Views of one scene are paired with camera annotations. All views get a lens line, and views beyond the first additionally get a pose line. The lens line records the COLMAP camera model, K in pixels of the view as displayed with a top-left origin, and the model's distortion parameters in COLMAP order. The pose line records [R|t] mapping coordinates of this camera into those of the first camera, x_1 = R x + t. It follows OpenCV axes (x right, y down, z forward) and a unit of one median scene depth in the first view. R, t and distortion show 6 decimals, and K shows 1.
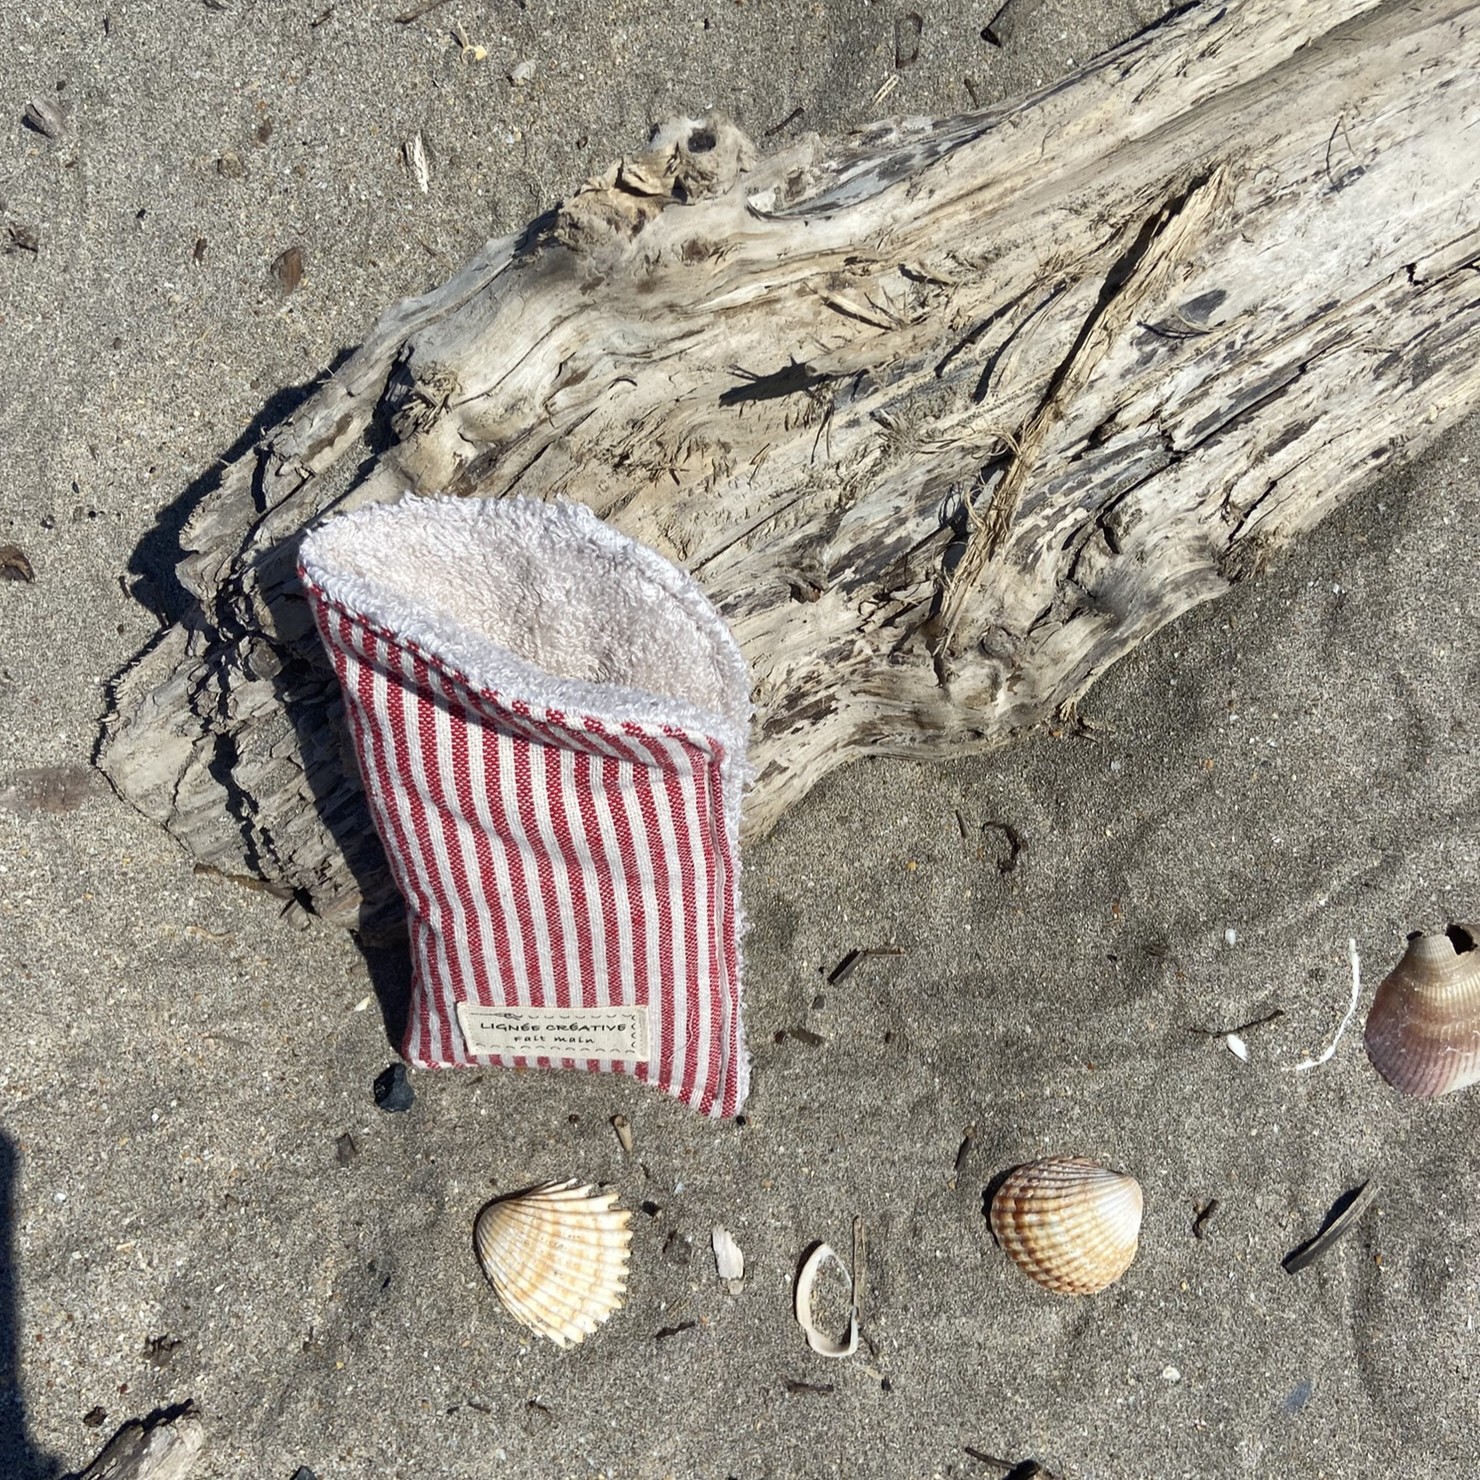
lens RADIAL K [[1508.0, 0, 702.5], [0, 1508.0, 710.6], [0, 0, 1]] dist [0.042019, 0.000000]
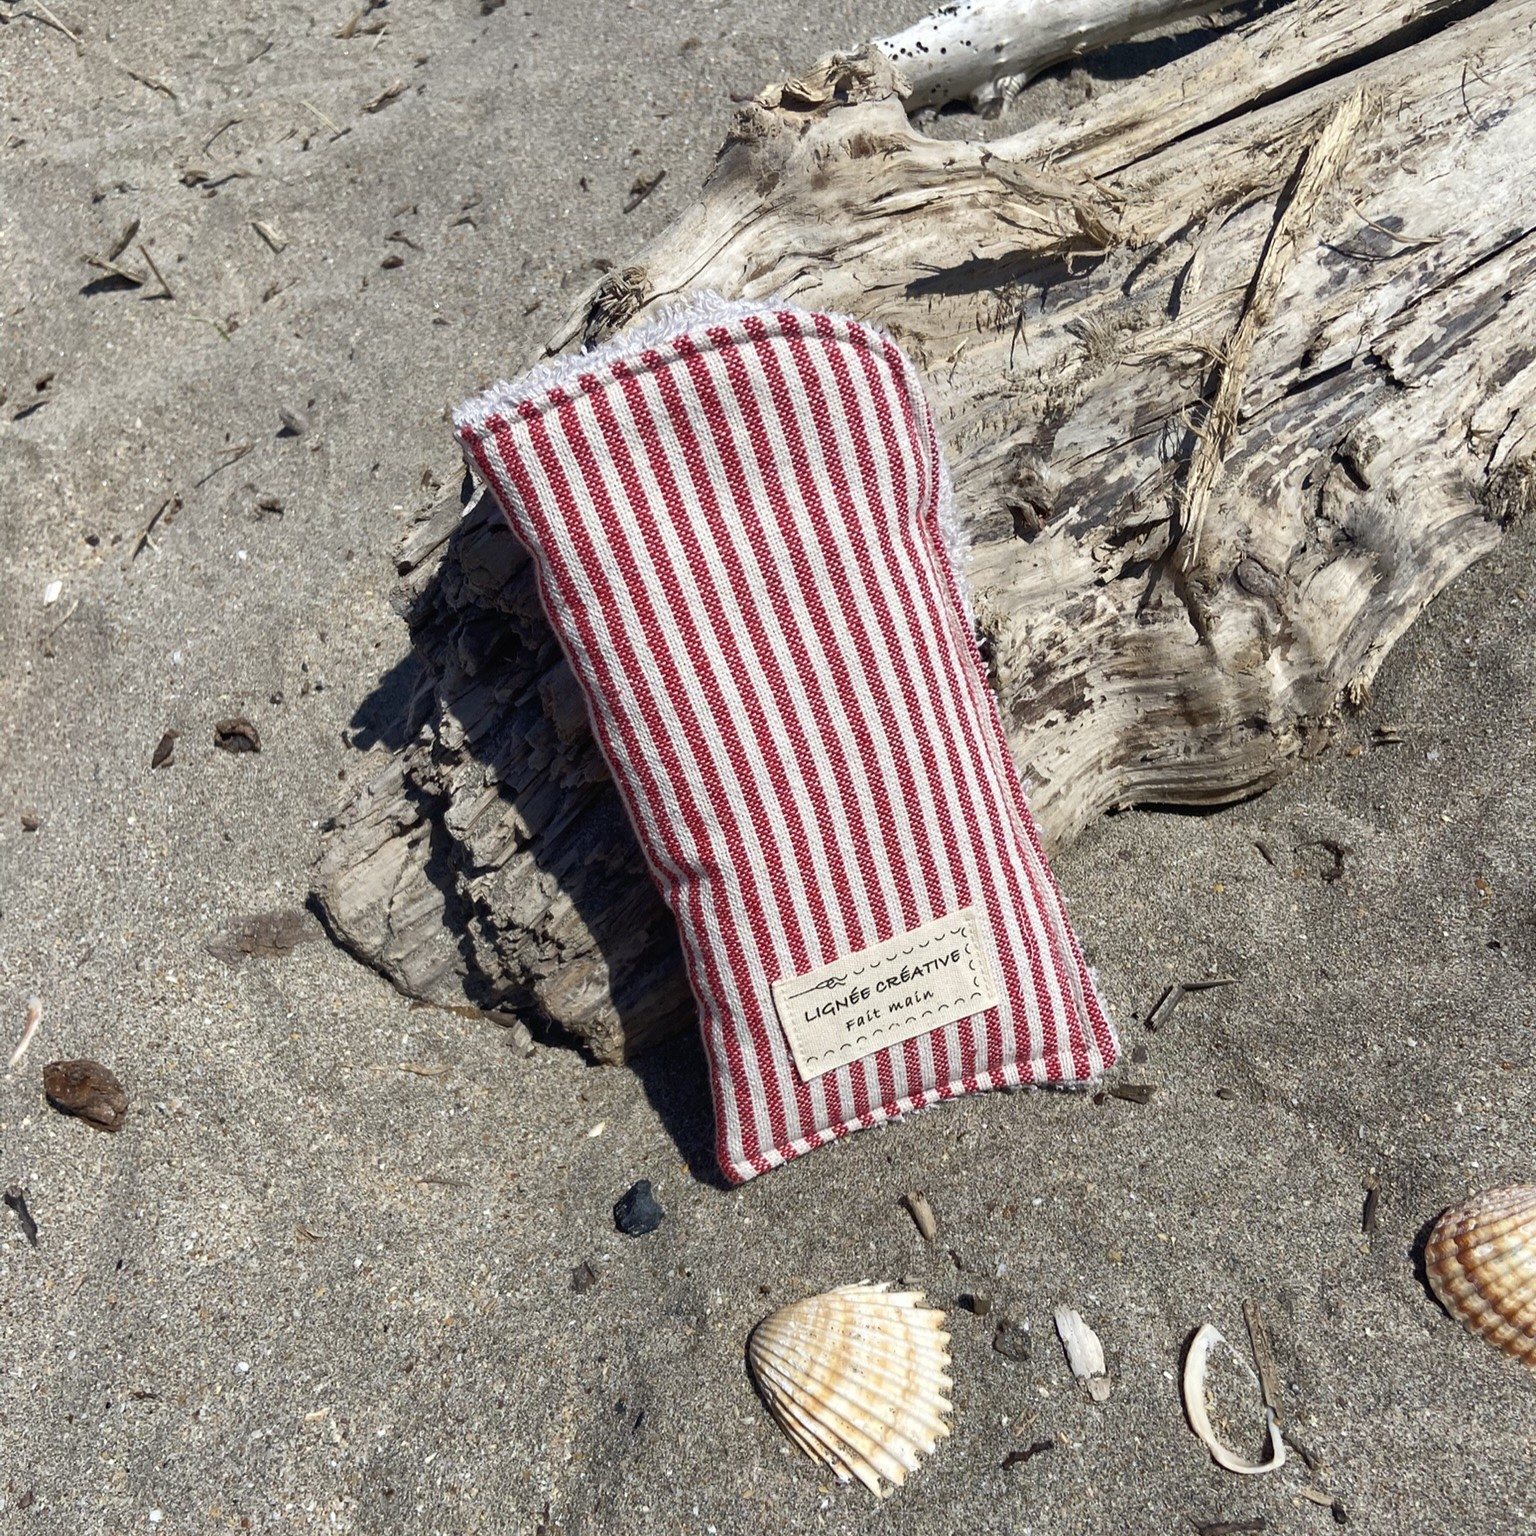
lens RADIAL K [[1565.1, 0, 757.1], [0, 1565.1, 800.1], [0, 0, 1]] dist [0.042019, 0.000000]
pose [[0.985608, -0.141391, -0.092660, -0.030674], [0.084158, 0.885770, -0.456430, 0.462672], [0.146611, 0.442063, 0.884921, 0.163129]]
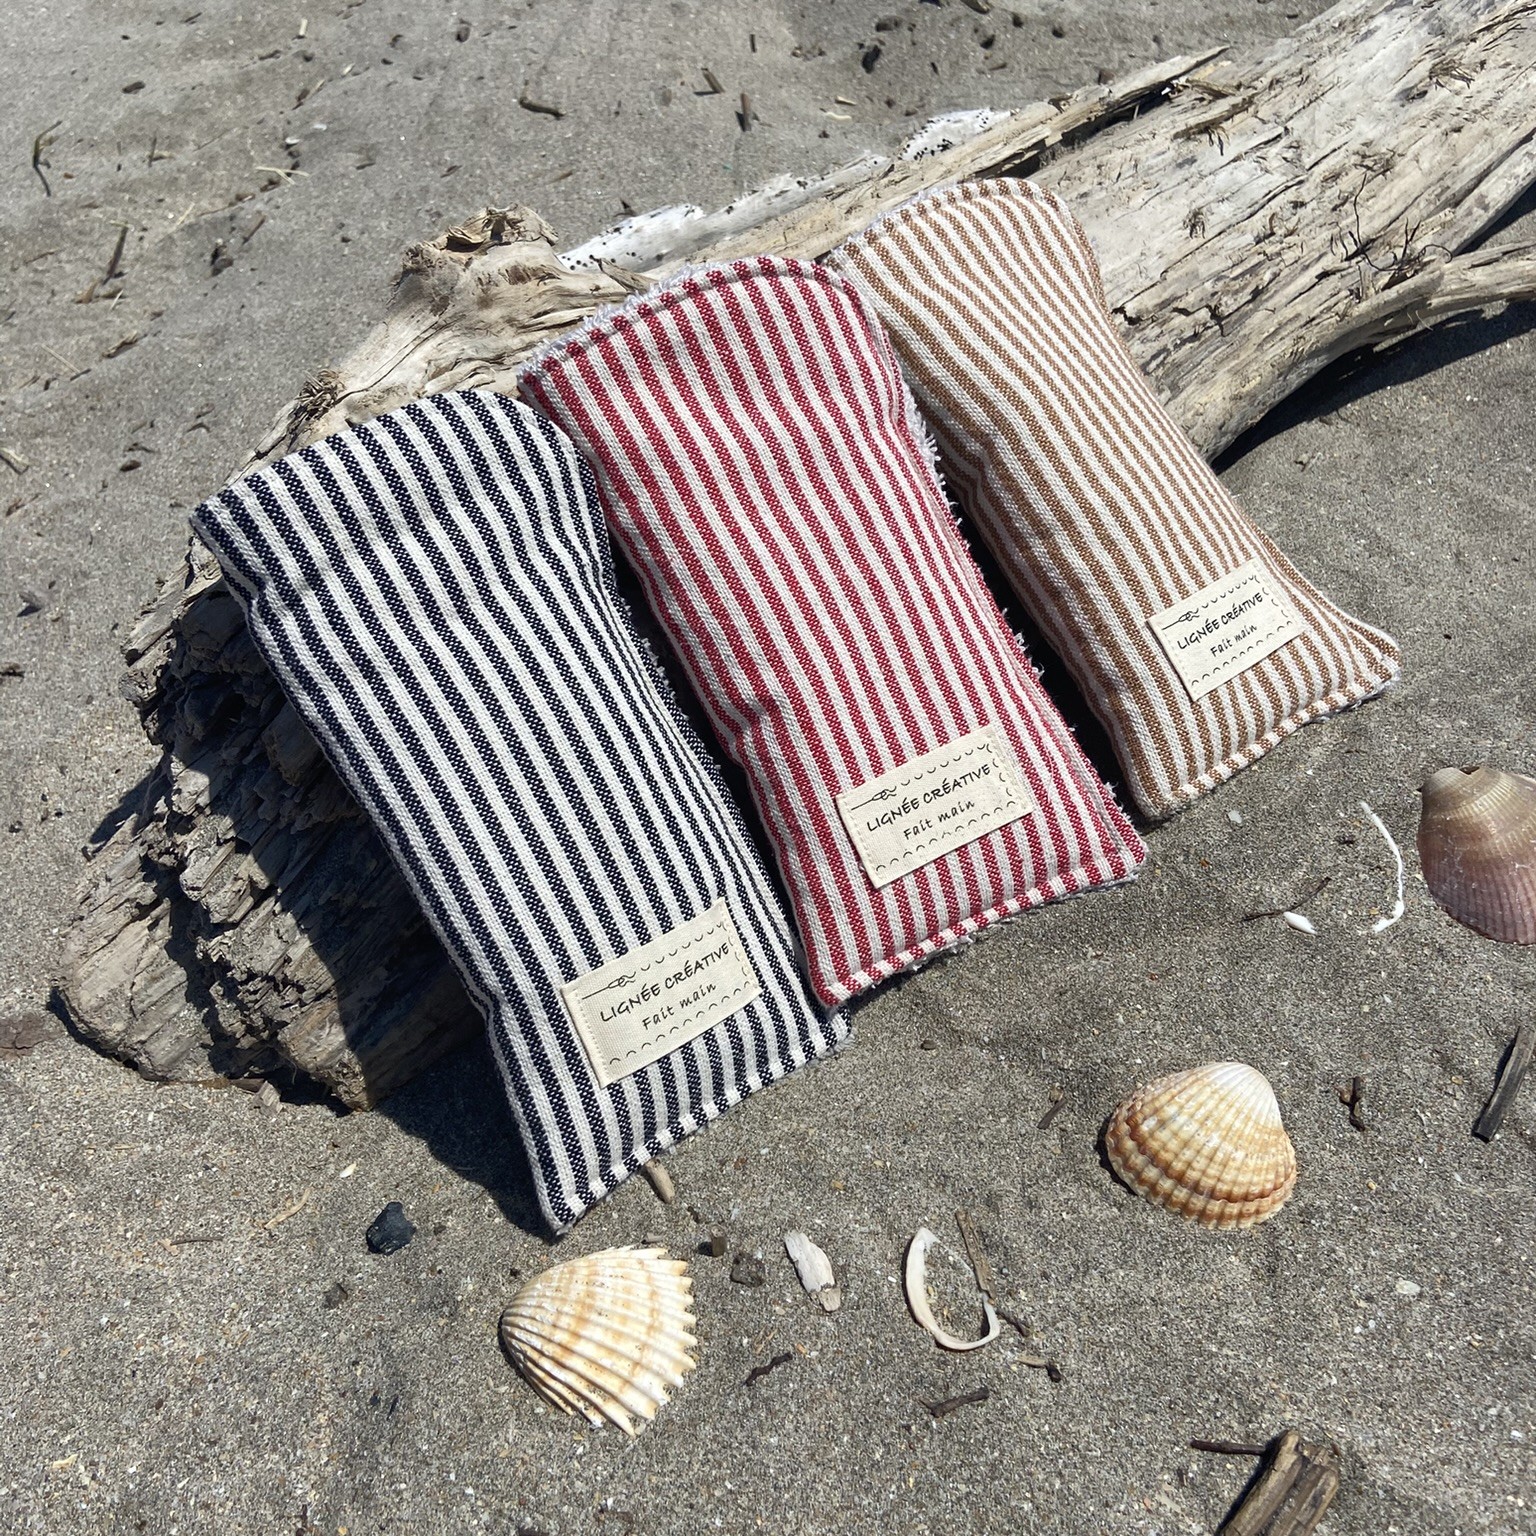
lens RADIAL K [[1565.1, 0, 768.1], [0, 1565.1, 745.1], [0, 0, 1]] dist [0.042019, 0.000000]
pose [[0.966019, -0.246793, 0.076816, -0.000950], [0.240660, 0.750396, -0.615620, 0.660460], [0.094288, 0.613187, 0.784290, 0.172371]]
